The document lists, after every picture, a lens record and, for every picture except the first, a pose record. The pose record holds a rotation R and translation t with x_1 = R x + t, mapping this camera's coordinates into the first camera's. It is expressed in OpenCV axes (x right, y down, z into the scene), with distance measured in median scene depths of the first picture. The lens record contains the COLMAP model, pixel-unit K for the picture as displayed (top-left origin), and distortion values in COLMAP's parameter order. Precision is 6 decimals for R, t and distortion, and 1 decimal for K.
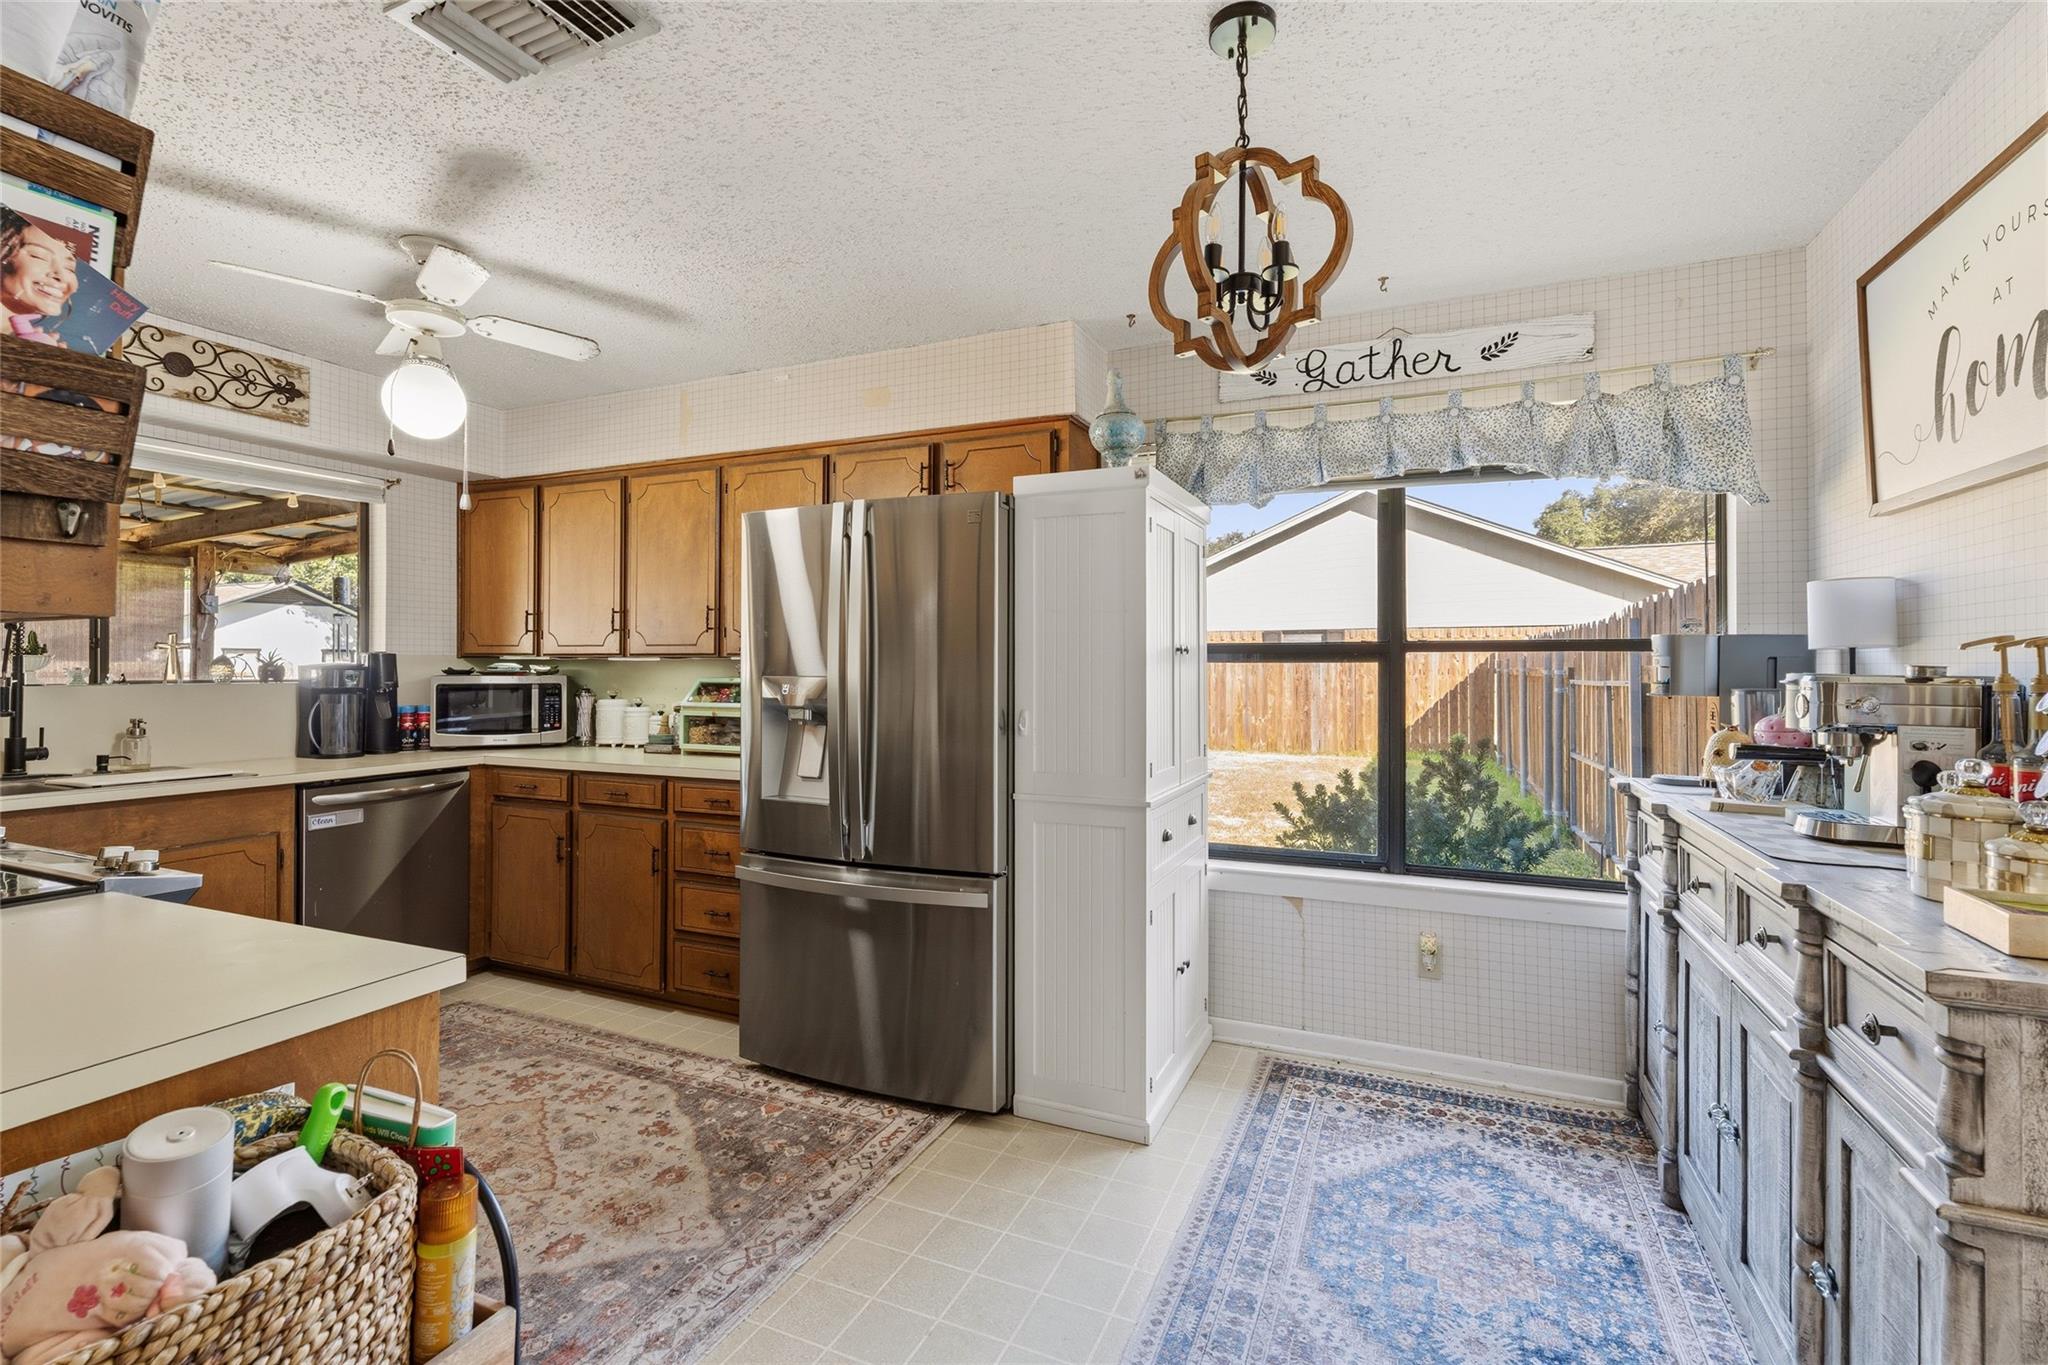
lens RADIAL K [[928.3, 0, 1005.2], [0, 928.3, 666.0], [0, 0, 1]] dist [0.004821, -0.001403]
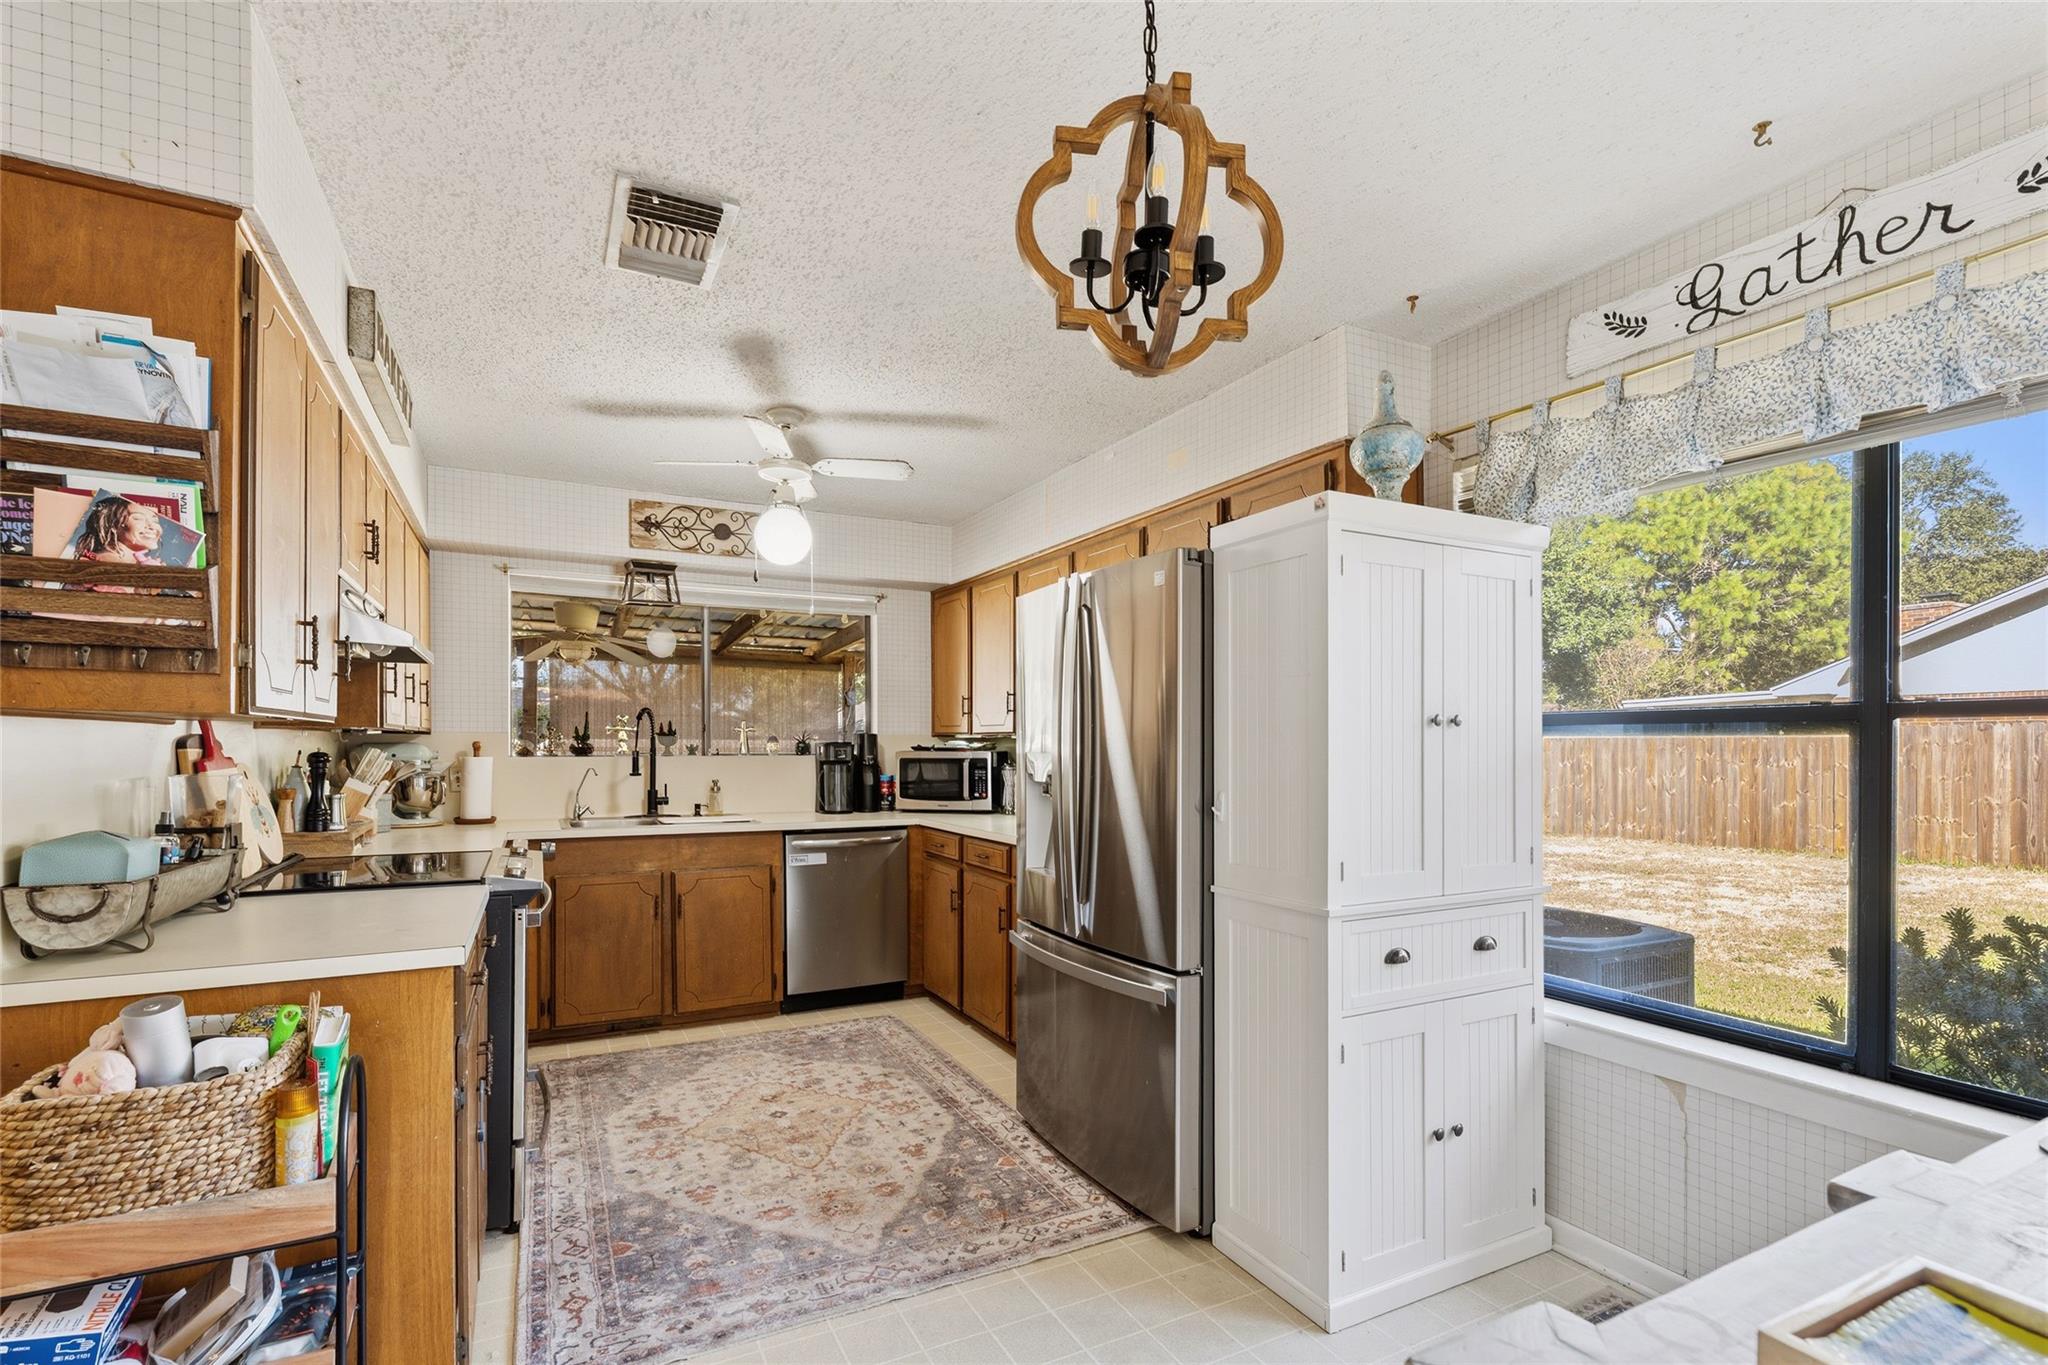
lens RADIAL K [[928.3, 0, 980.1], [0, 928.3, 756.5], [0, 0, 1]] dist [0.004821, -0.001403]
pose [[0.777190, 0.007592, -0.629220, 0.369738], [0.000934, 0.999912, 0.013218, 0.001854], [0.629265, -0.010860, 0.777115, 0.159755]]
